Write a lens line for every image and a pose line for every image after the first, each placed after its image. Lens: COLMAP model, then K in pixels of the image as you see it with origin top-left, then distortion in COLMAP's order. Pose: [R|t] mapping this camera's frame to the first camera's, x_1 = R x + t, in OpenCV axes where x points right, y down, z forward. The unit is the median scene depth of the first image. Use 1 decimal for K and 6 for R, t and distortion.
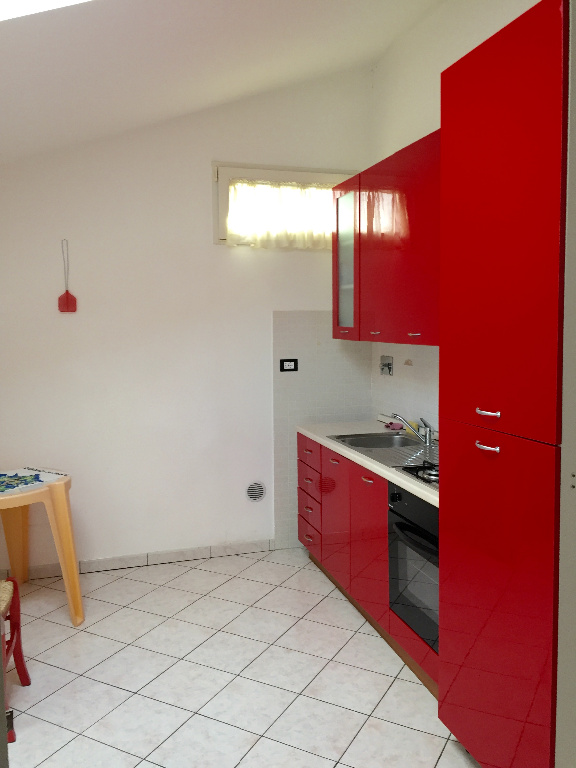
lens RADIAL K [[664.1, 0, 286.6], [0, 664.1, 388.4], [0, 0, 1]] dist [0.095821, -0.037234]
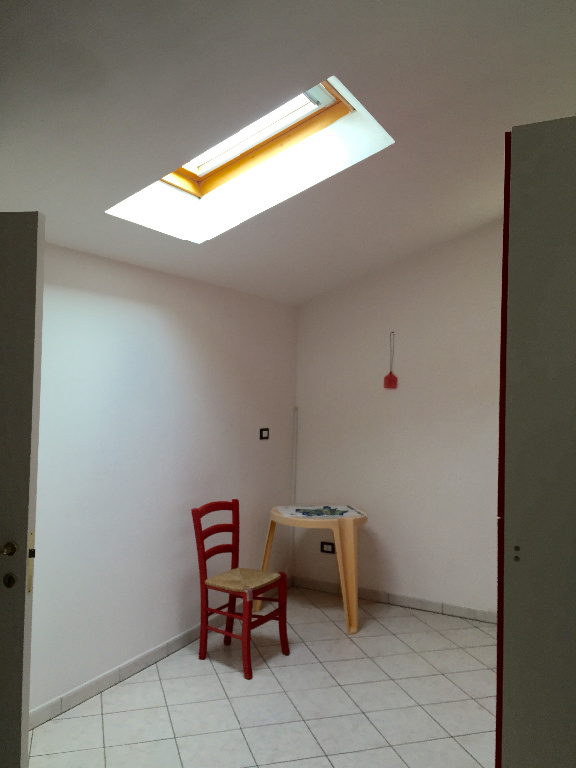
lens RADIAL K [[664.1, 0, 292.8], [0, 664.1, 383.2], [0, 0, 1]] dist [0.095821, -0.037234]
pose [[0.724687, 0.021638, -0.688739, 0.411635], [-0.105324, 0.991241, -0.079679, -0.003561], [0.680982, 0.130283, 0.720618, -0.037952]]
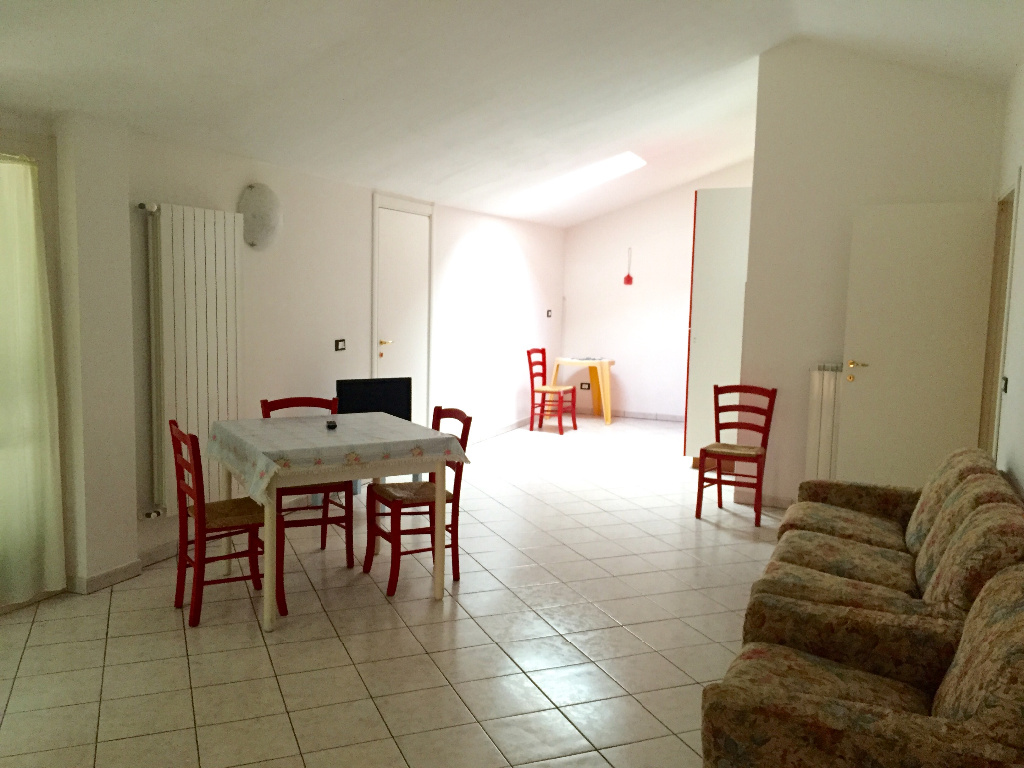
lens RADIAL K [[885.5, 0, 507.9], [0, 885.5, 383.1], [0, 0, 1]] dist [0.095821, -0.037234]
pose [[0.778663, 0.091989, -0.620662, 1.084913], [-0.101063, 0.994666, 0.020631, 0.163606], [0.619249, 0.046662, 0.783807, -1.313011]]
